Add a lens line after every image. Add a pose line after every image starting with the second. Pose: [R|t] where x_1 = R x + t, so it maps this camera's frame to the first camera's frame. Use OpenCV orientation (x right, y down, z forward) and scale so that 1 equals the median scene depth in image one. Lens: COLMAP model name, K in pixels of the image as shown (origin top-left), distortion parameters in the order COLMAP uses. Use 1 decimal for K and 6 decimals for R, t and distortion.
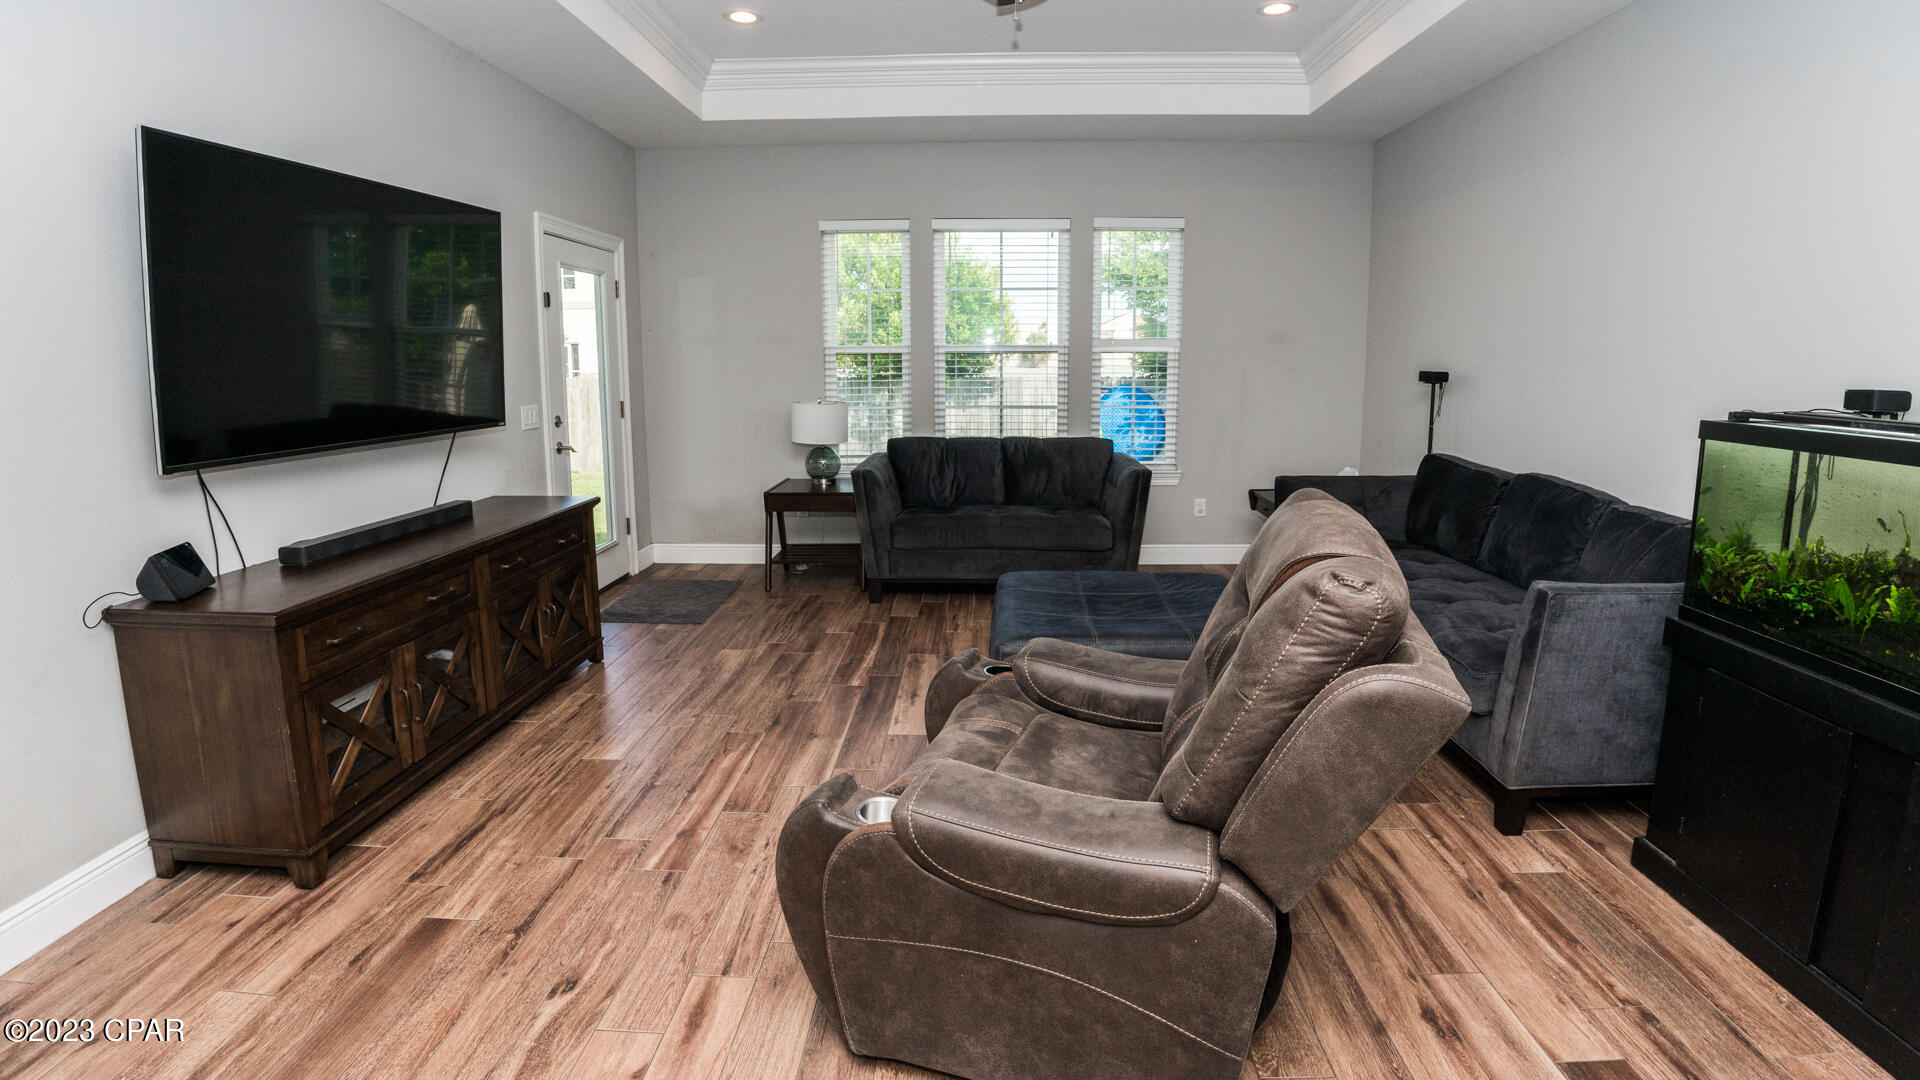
lens RADIAL K [[890.0, 0, 967.3], [0, 890.0, 479.8], [0, 0, 1]] dist [-0.069547, 0.005587]
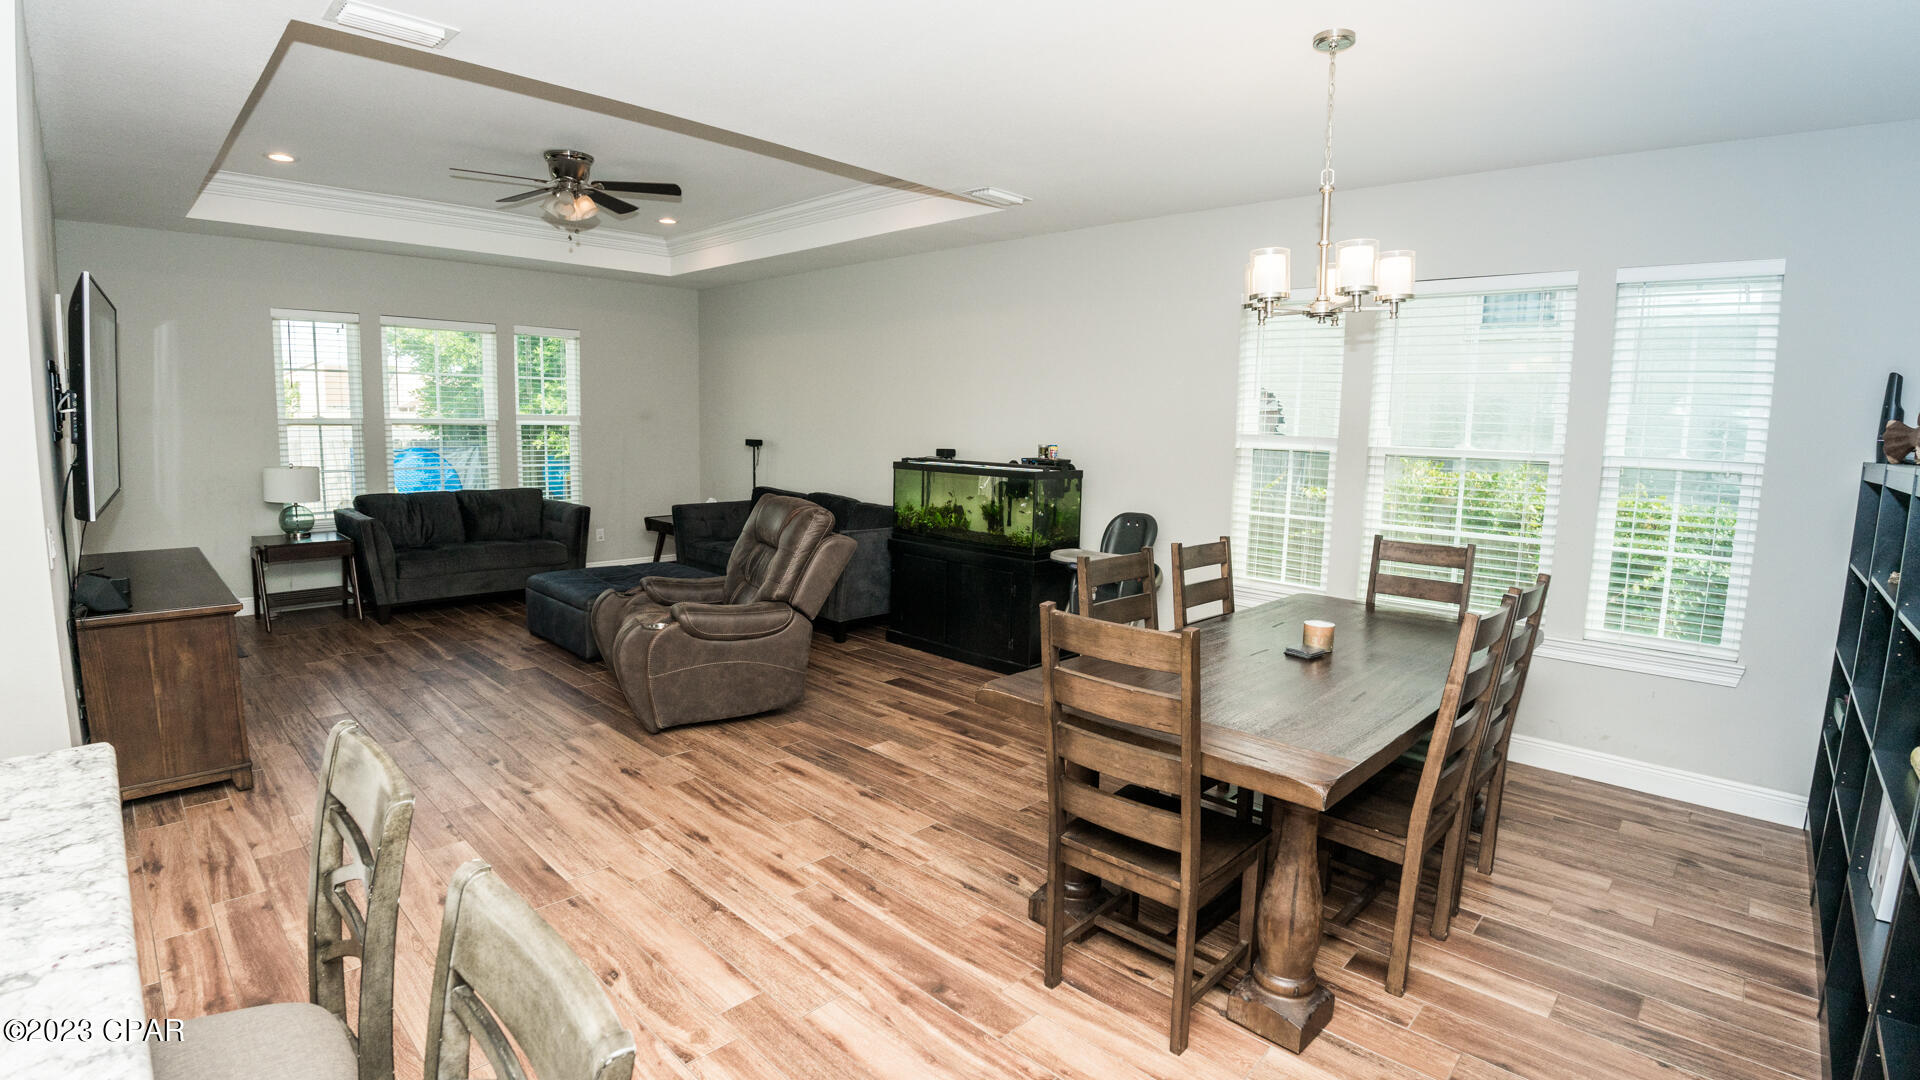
lens RADIAL K [[890.0, 0, 961.8], [0, 890.0, 544.8], [0, 0, 1]] dist [-0.069547, 0.005587]
pose [[0.674564, -0.083049, 0.733530, -0.825730], [0.076412, 0.996170, 0.042515, 0.067773], [-0.734251, 0.027371, 0.678326, -0.814649]]
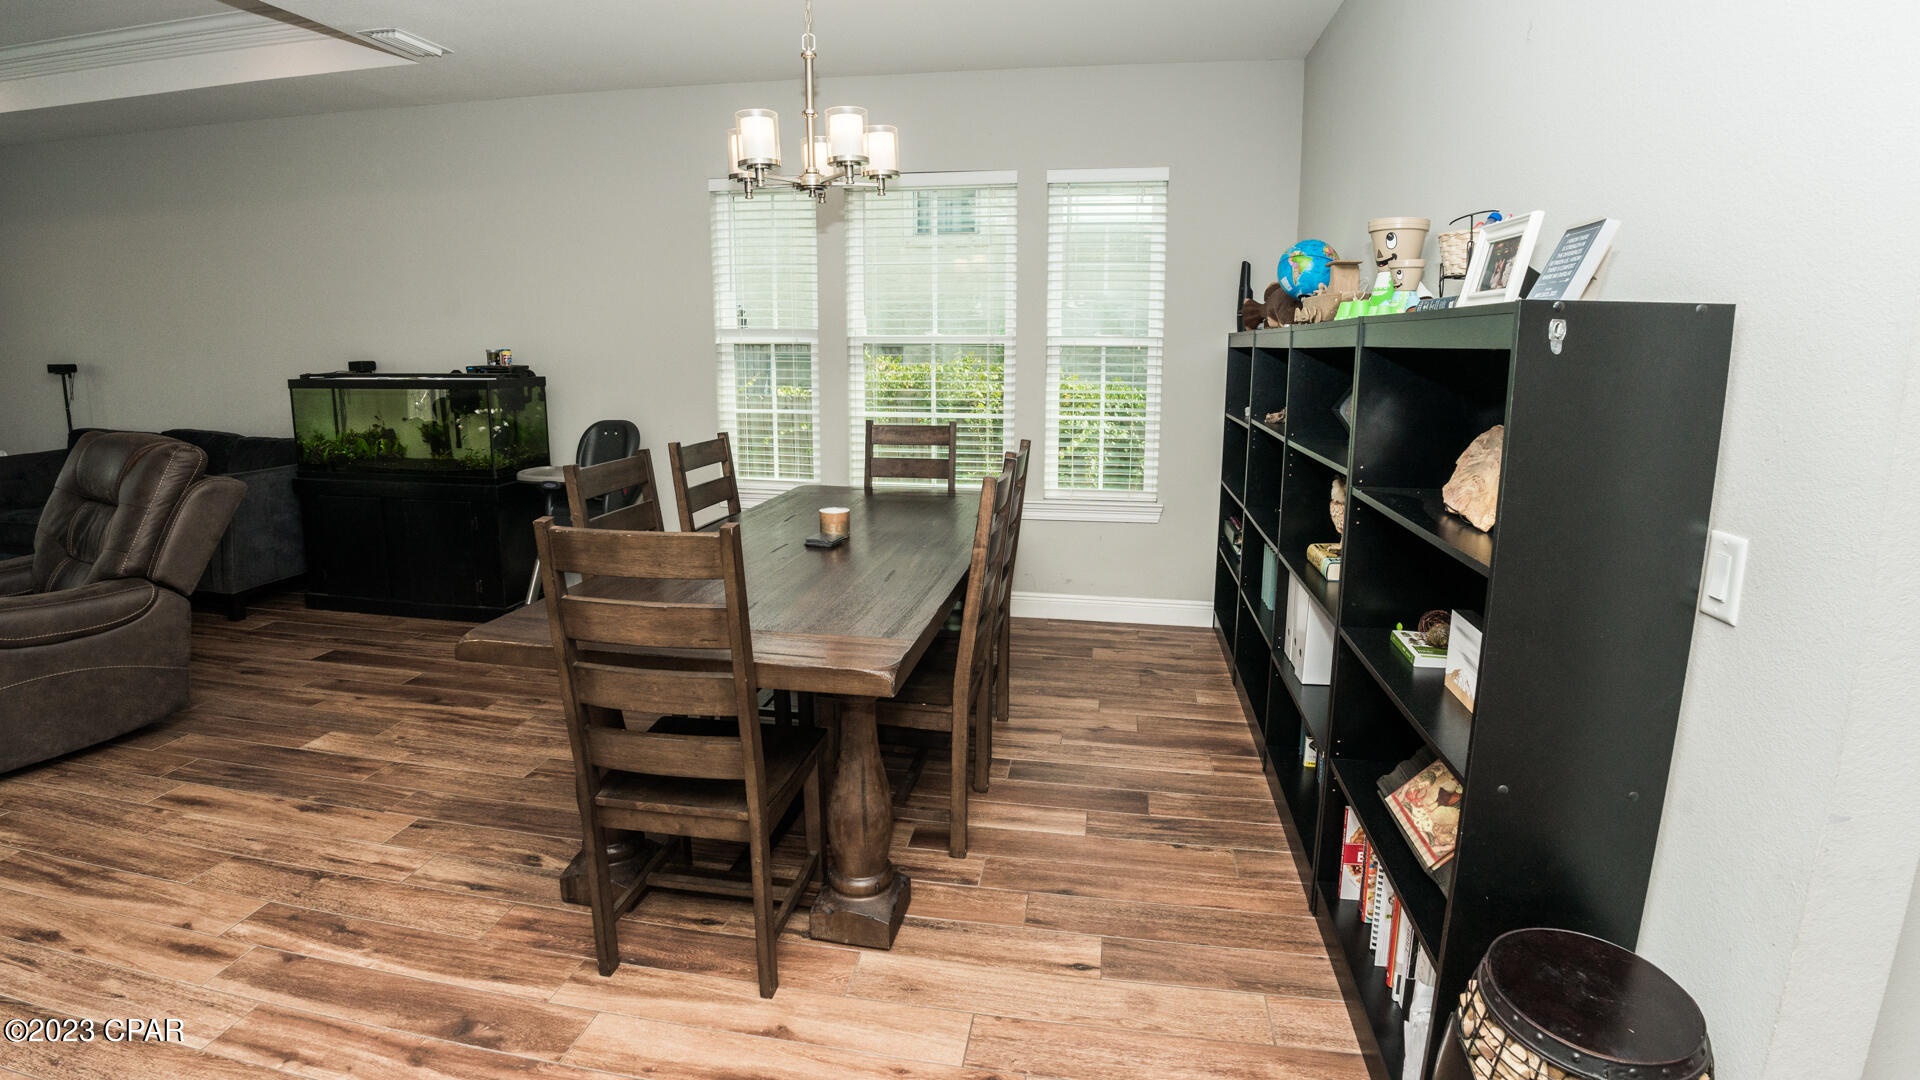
lens RADIAL K [[890.0, 0, 966.5], [0, 890.0, 486.8], [0, 0, 1]] dist [-0.069547, 0.005587]
pose [[0.142838, -0.156233, 0.977338, -0.761808], [0.129400, 0.981935, 0.138056, 0.089202], [-0.981251, 0.106748, 0.160474, -0.731922]]
